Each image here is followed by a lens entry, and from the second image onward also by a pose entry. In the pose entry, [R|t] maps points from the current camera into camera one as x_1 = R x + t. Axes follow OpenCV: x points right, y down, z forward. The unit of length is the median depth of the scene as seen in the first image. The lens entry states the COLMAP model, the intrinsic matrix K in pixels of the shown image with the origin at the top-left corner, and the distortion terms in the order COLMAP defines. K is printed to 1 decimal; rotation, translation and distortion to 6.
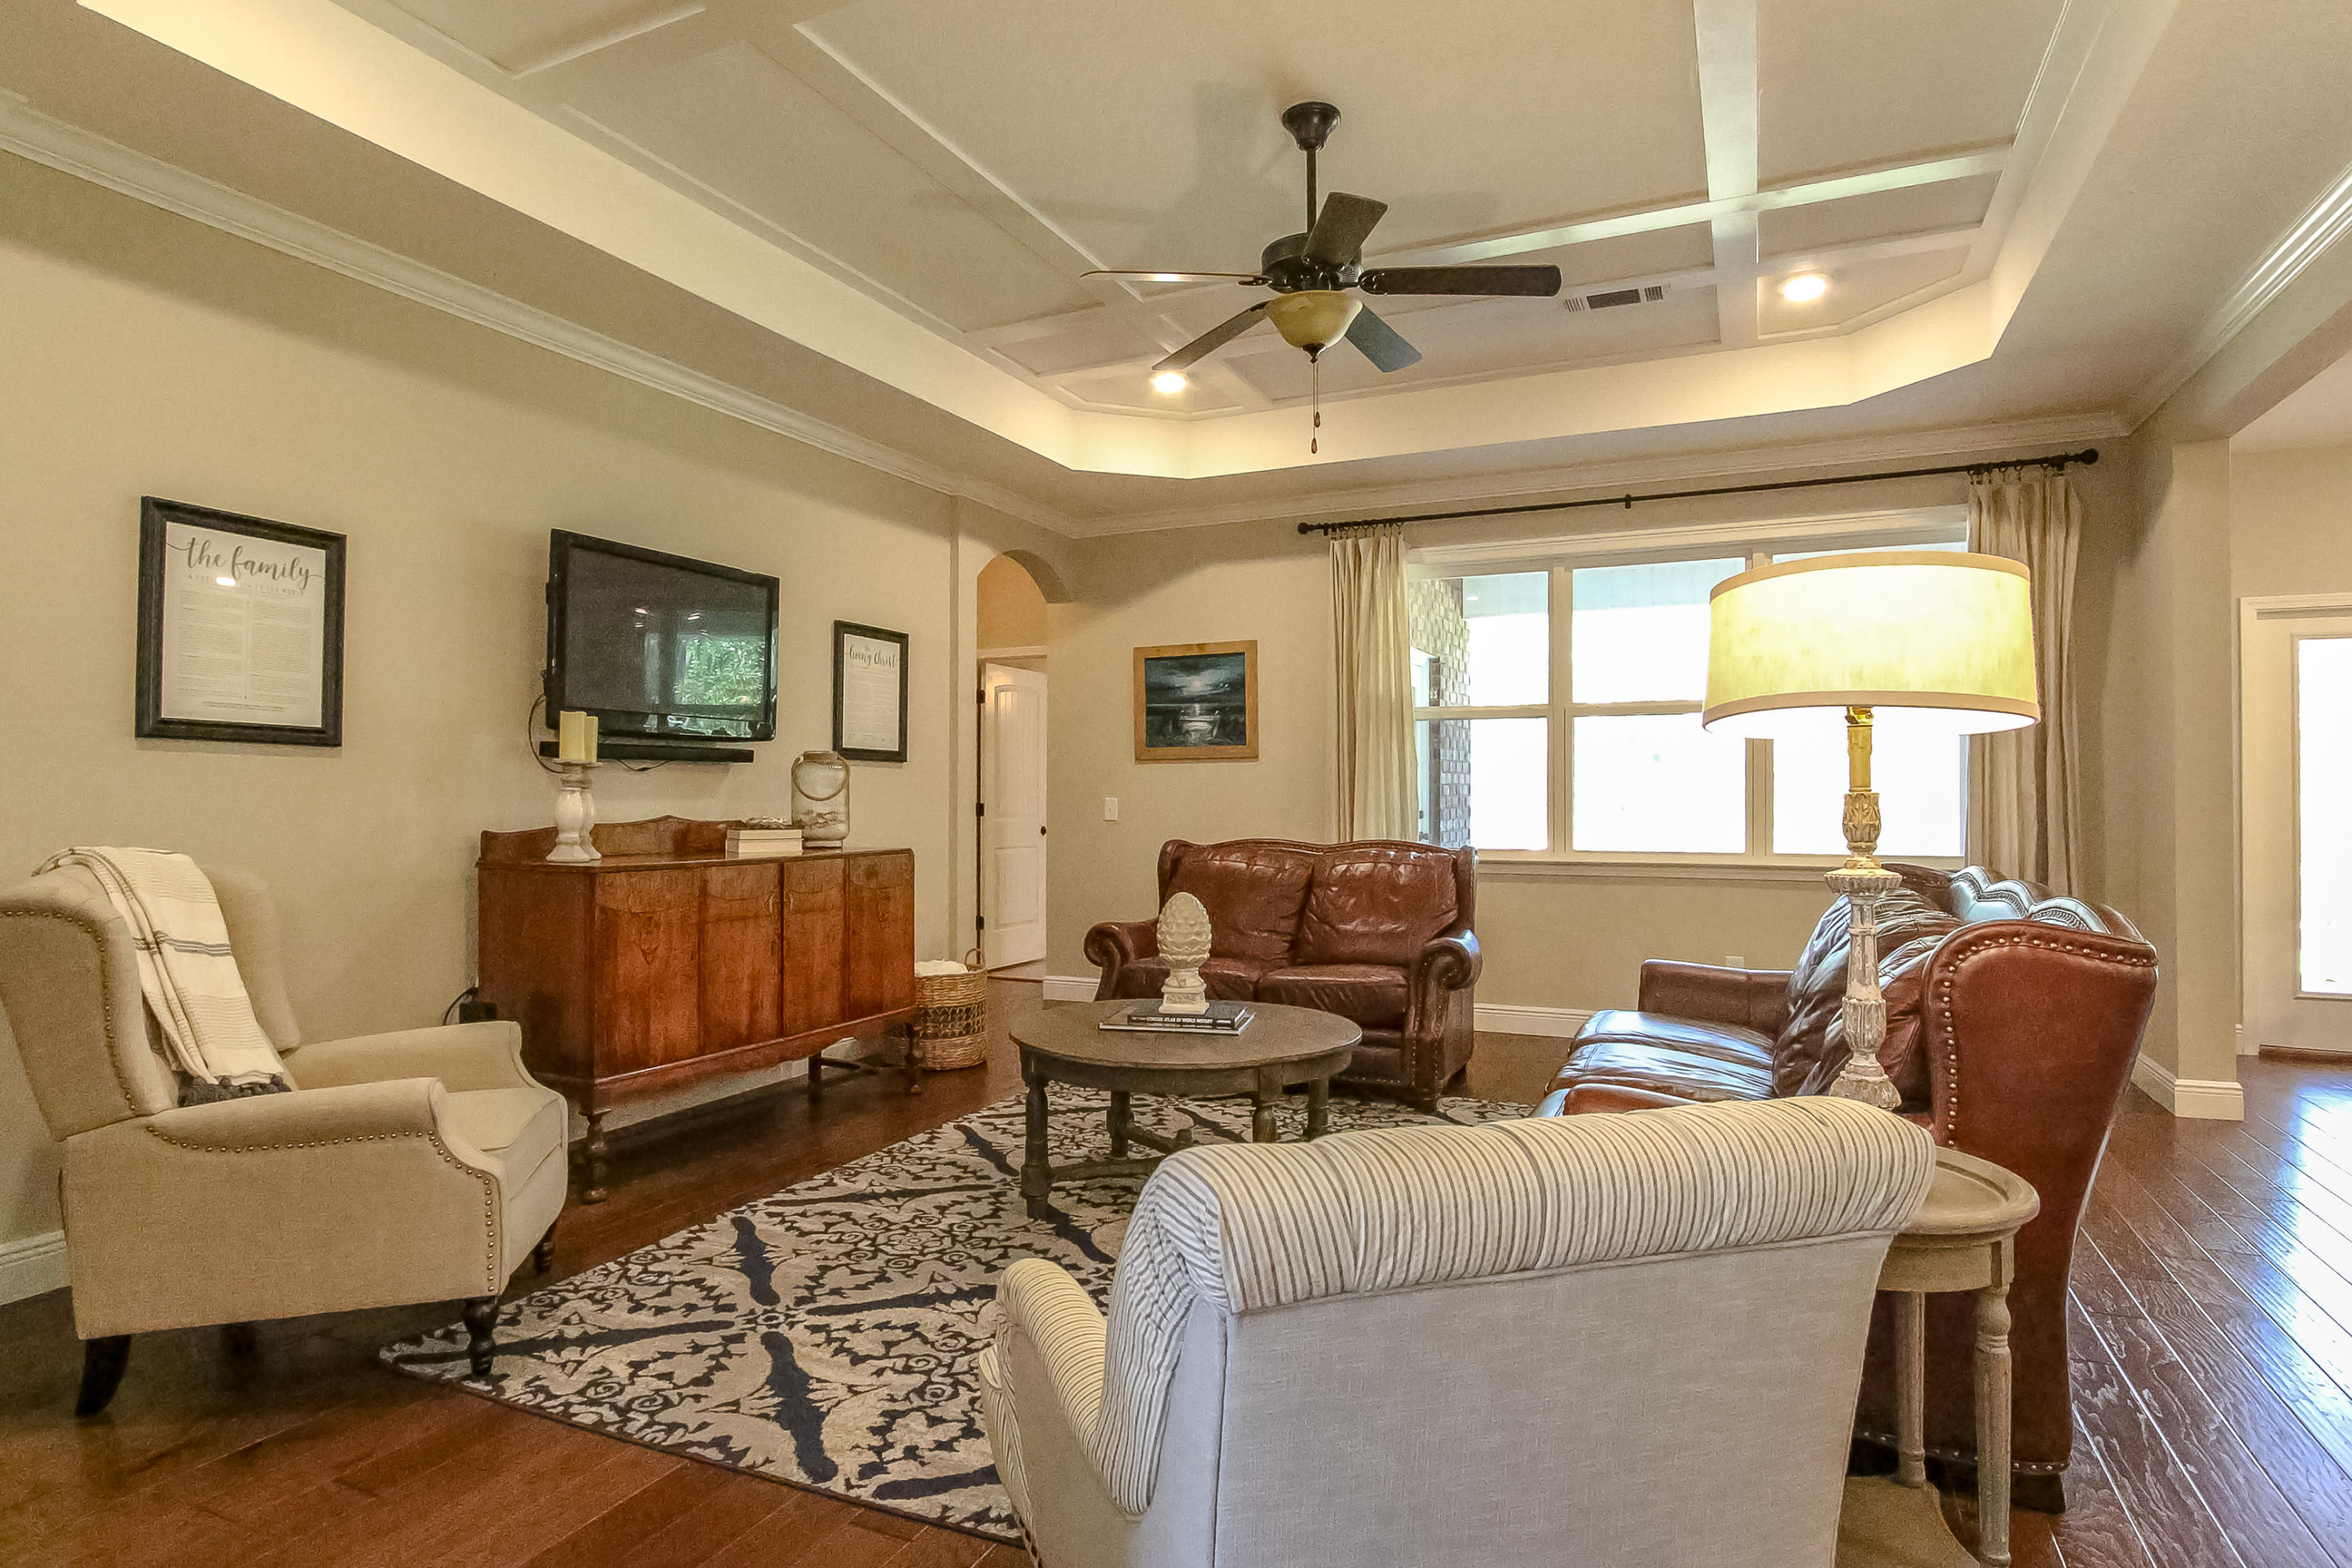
lens RADIAL K [[1269.3, 0, 1166.8], [0, 1269.3, 789.2], [0, 0, 1]] dist [-0.028794, 0.018826]
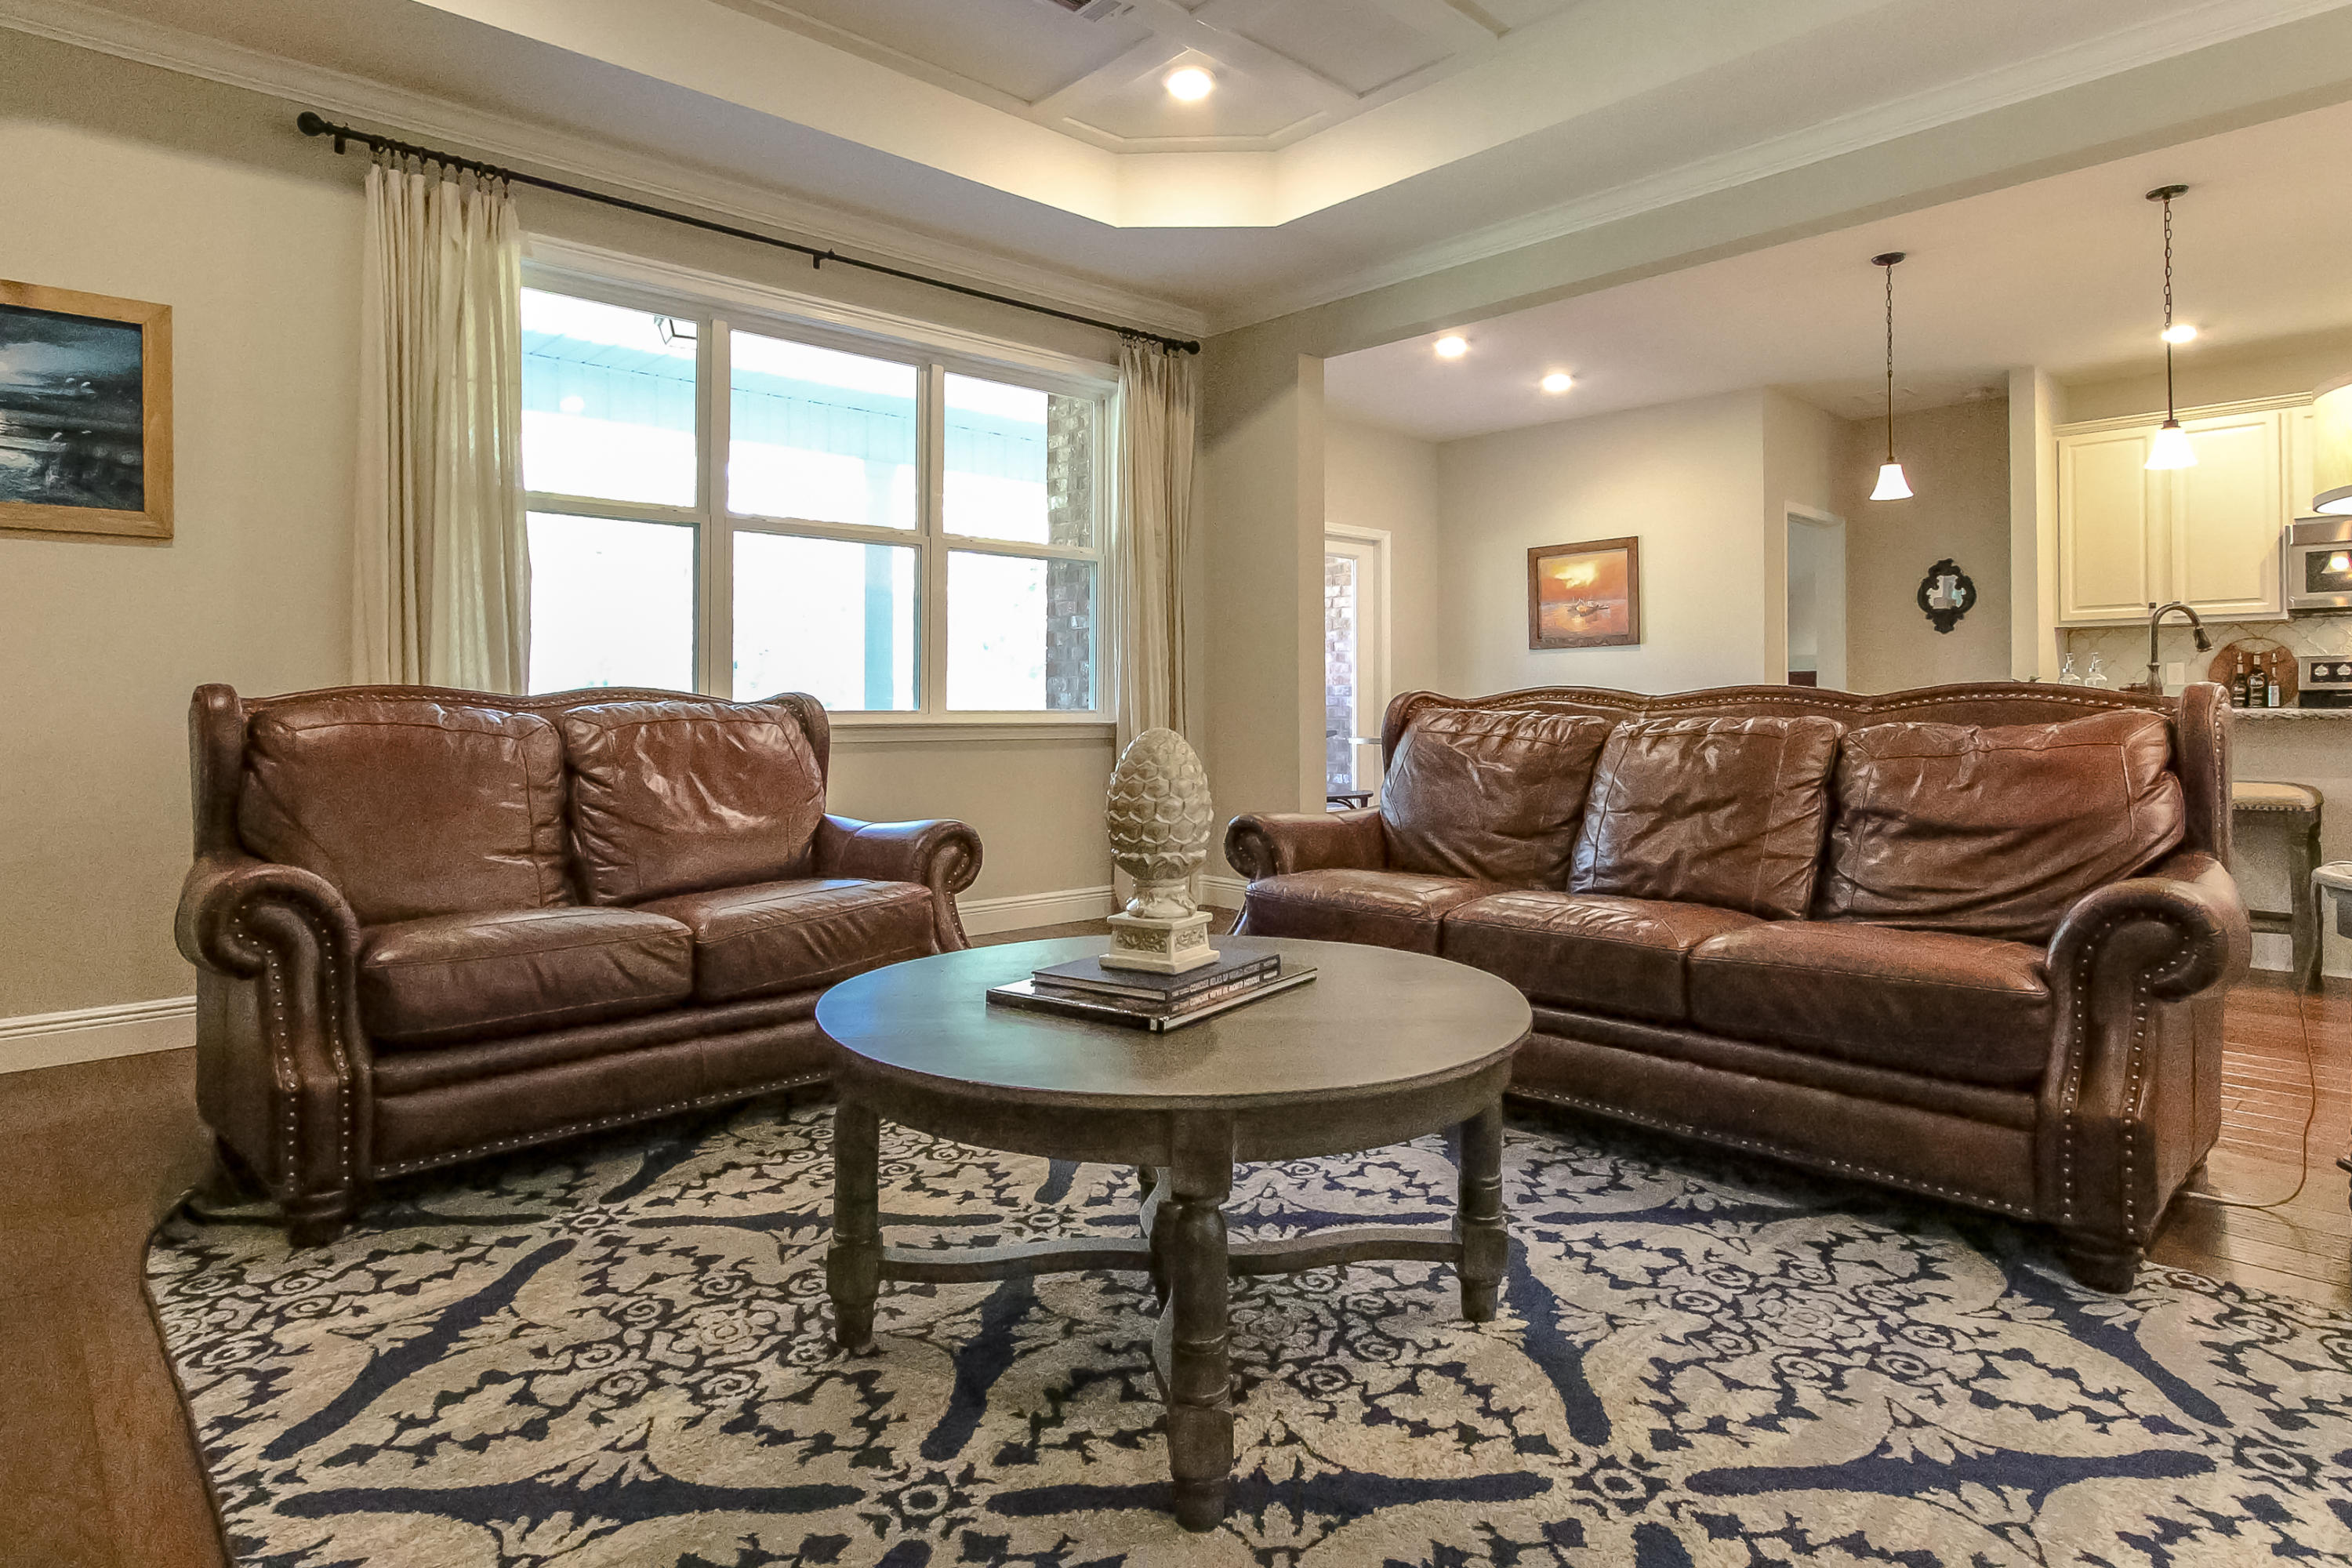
lens RADIAL K [[1295.5, 0, 1177.6], [0, 1295.5, 703.3], [0, 0, 1]] dist [-0.021189, 0.005837]
pose [[0.376704, 0.002743, 0.926330, -0.377836], [-0.004057, 0.999991, -0.001311, 0.059520], [-0.926325, -0.003264, 0.376712, 0.660774]]
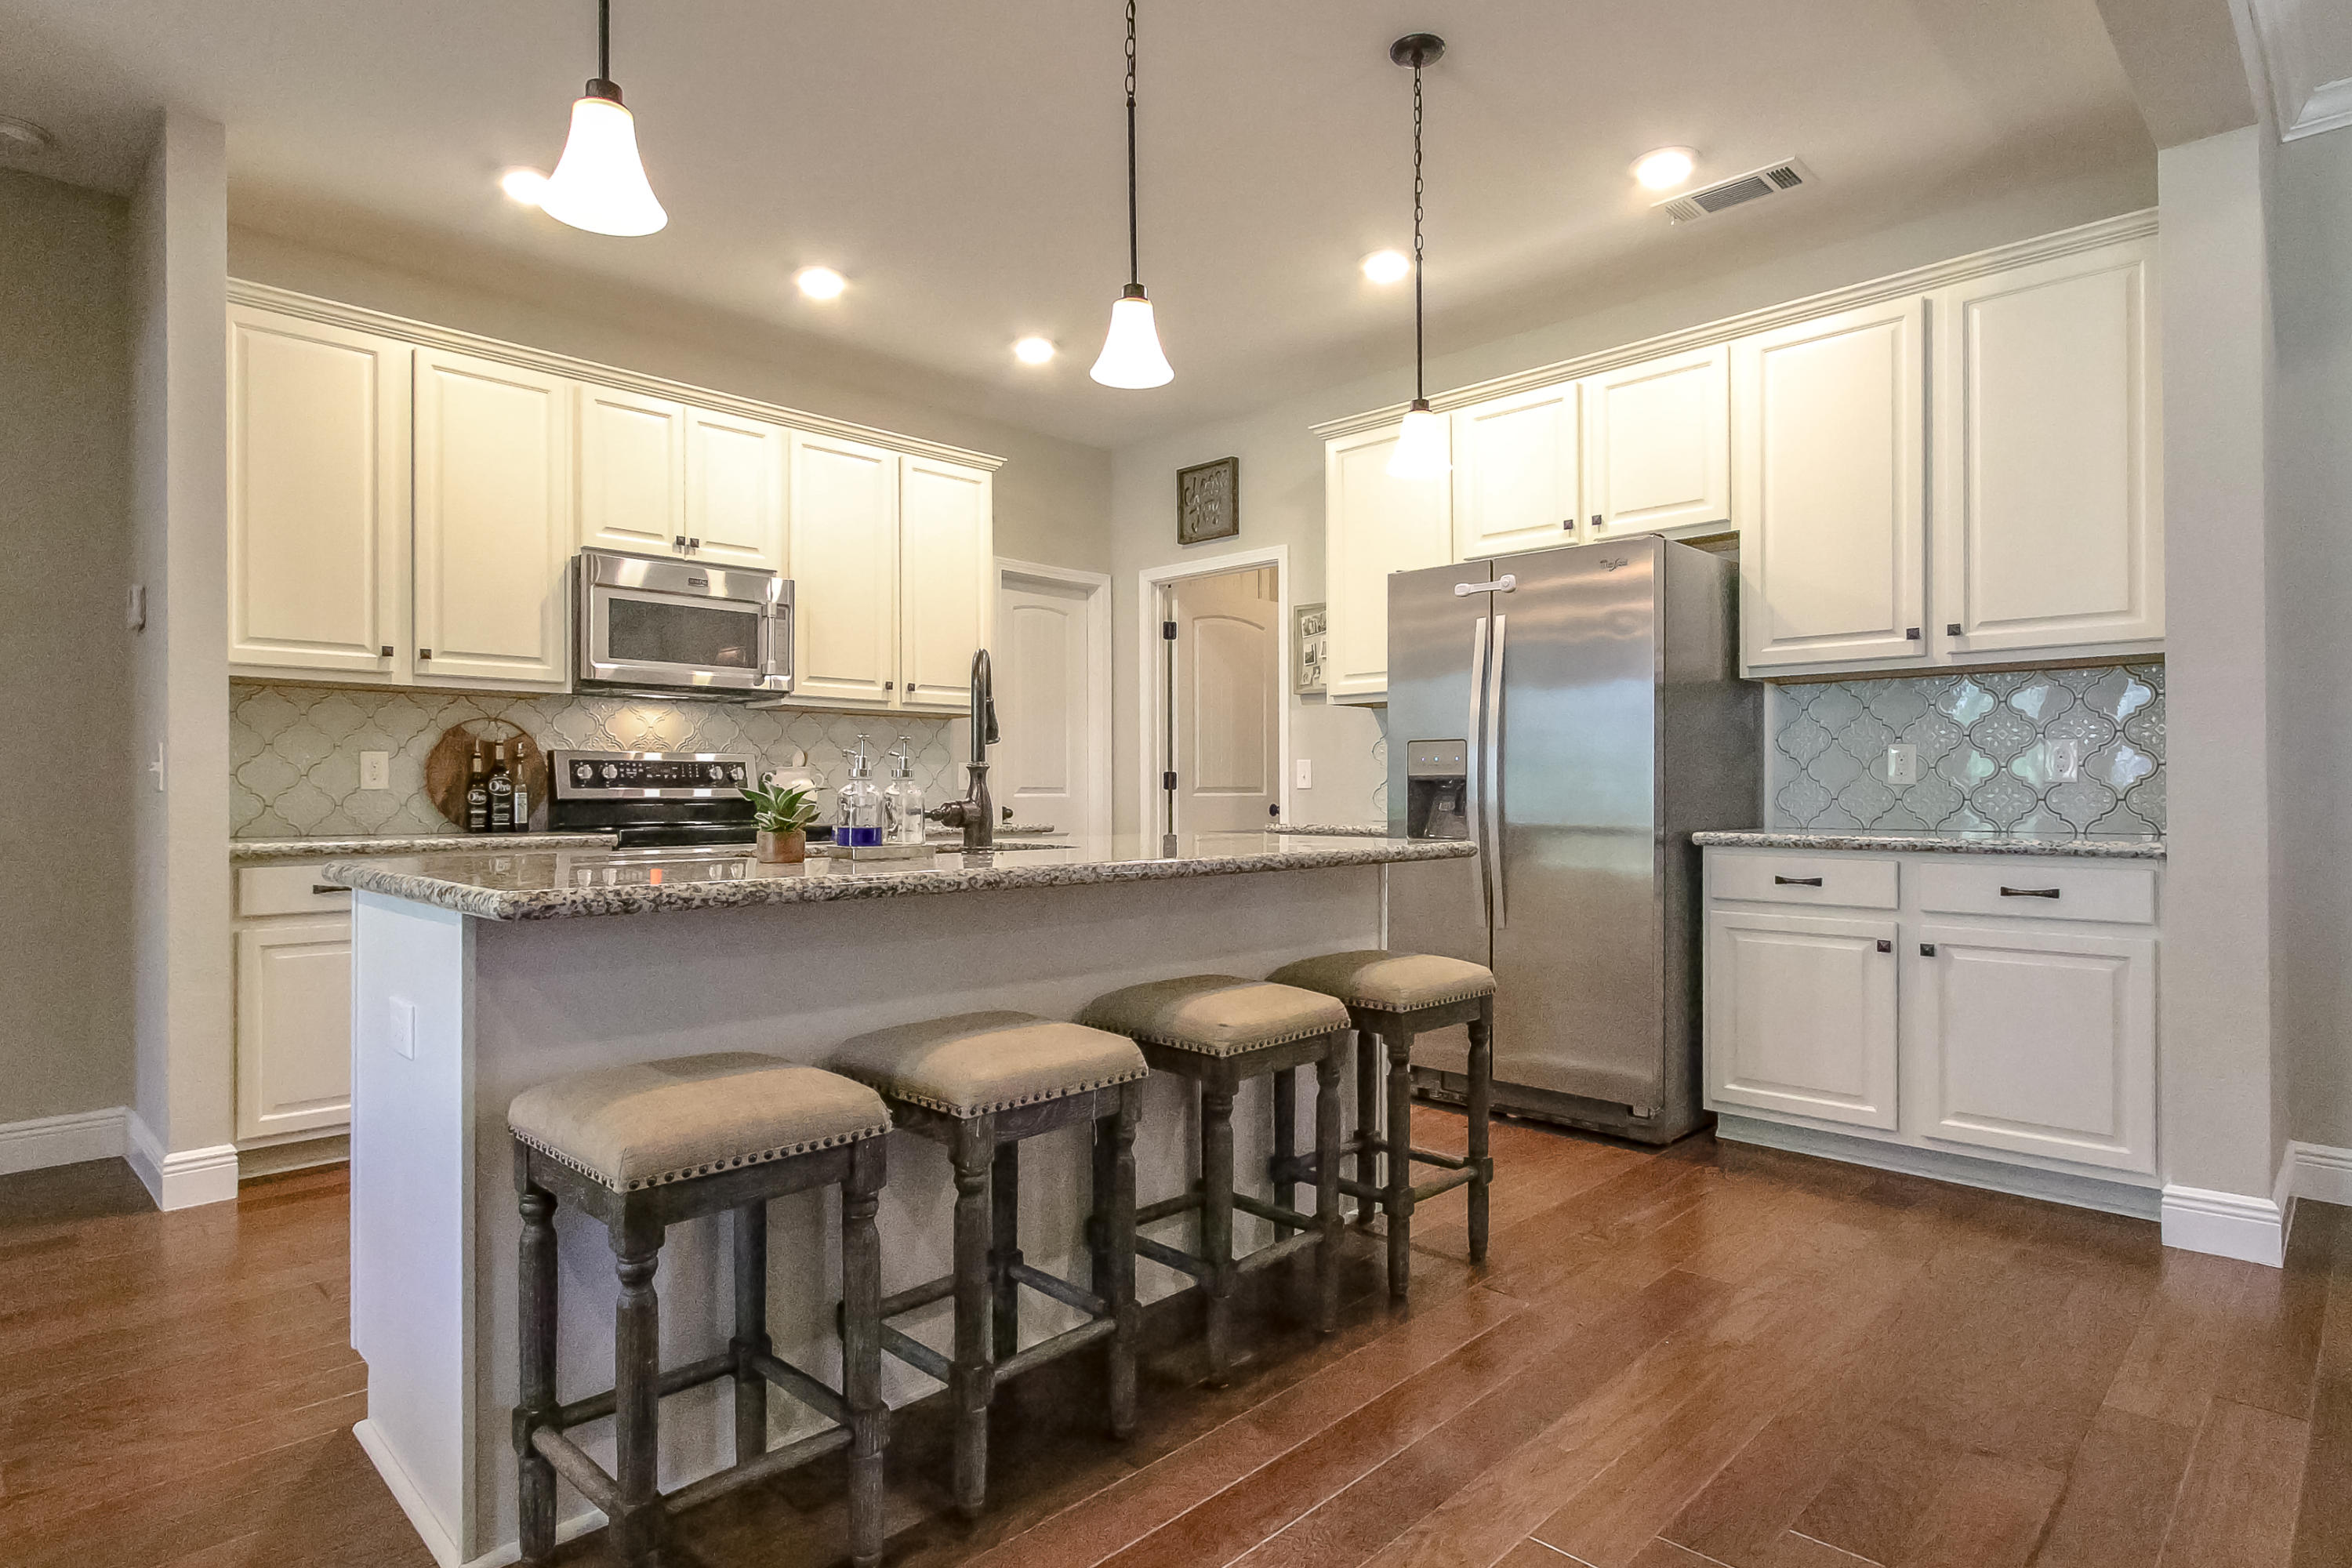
lens RADIAL K [[1251.3, 0, 1163.4], [0, 1251.3, 789.6], [0, 0, 1]] dist [-0.001705, 0.000986]
pose [[-0.940905, 0.000670, 0.338669, 0.657677], [-0.001379, 0.999982, -0.005809, 0.035644], [-0.338667, -0.005933, -0.940888, 0.783066]]
